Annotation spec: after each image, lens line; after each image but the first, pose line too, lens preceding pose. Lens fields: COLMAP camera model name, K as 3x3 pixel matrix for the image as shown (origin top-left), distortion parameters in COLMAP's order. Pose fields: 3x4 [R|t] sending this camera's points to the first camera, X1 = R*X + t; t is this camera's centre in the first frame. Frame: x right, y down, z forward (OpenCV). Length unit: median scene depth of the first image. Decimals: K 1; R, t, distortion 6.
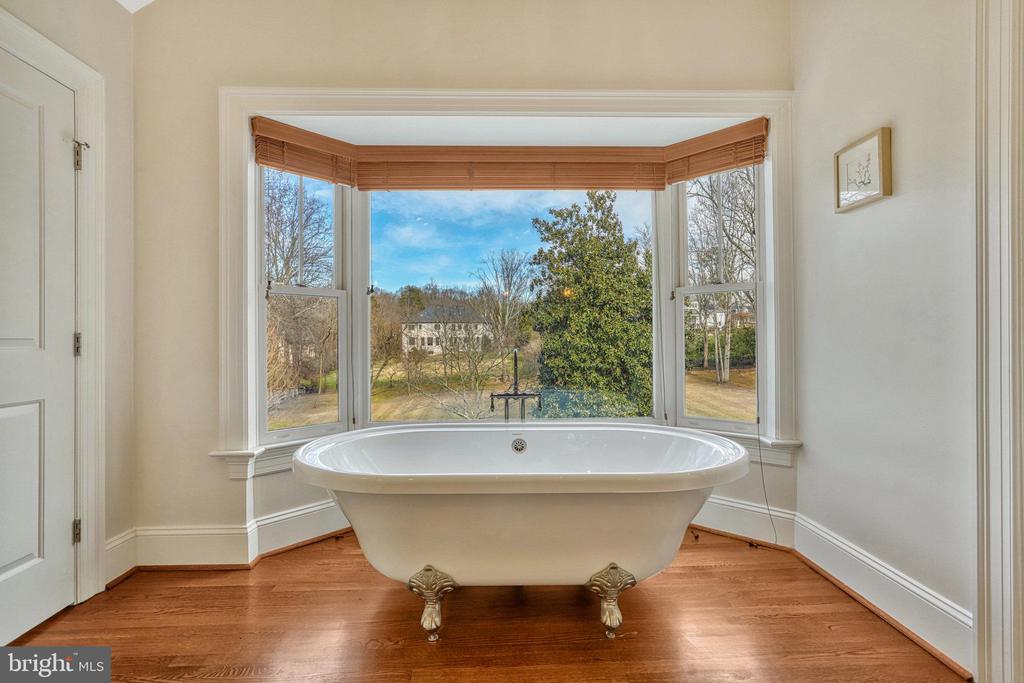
lens RADIAL K [[495.4, 0, 518.0], [0, 495.4, 341.9], [0, 0, 1]] dist [-0.020019, 0.001306]
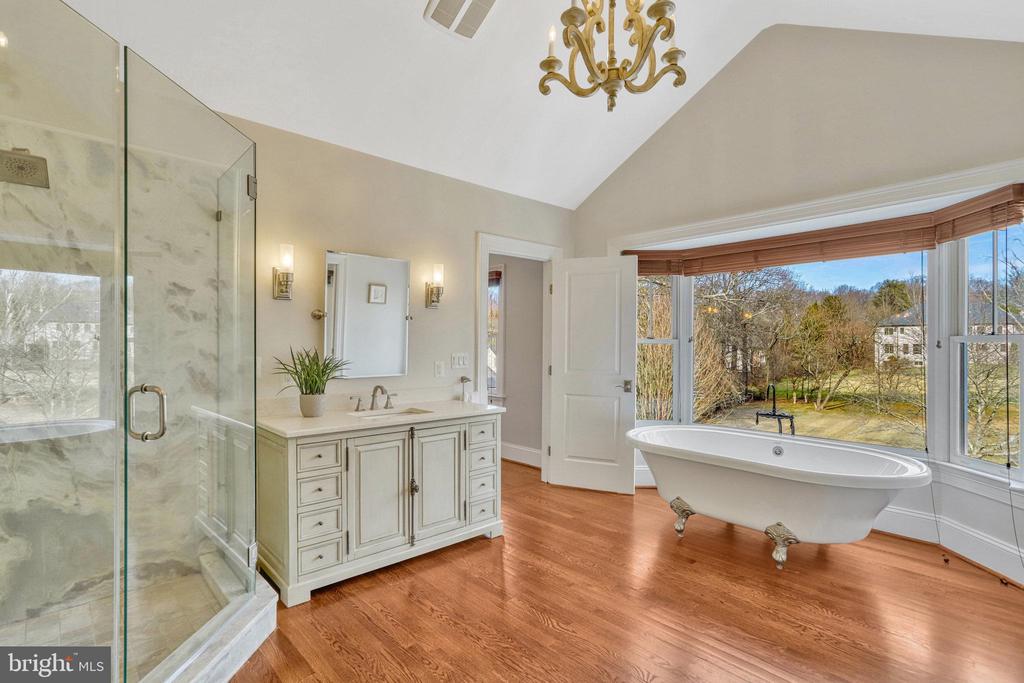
lens RADIAL K [[495.4, 0, 510.9], [0, 495.4, 342.8], [0, 0, 1]] dist [-0.020019, 0.001306]
pose [[0.644207, 0.007811, -0.764811, 0.538230], [-0.014039, 0.999900, -0.001613, -0.081810], [0.764722, 0.011777, 0.644253, -0.461301]]
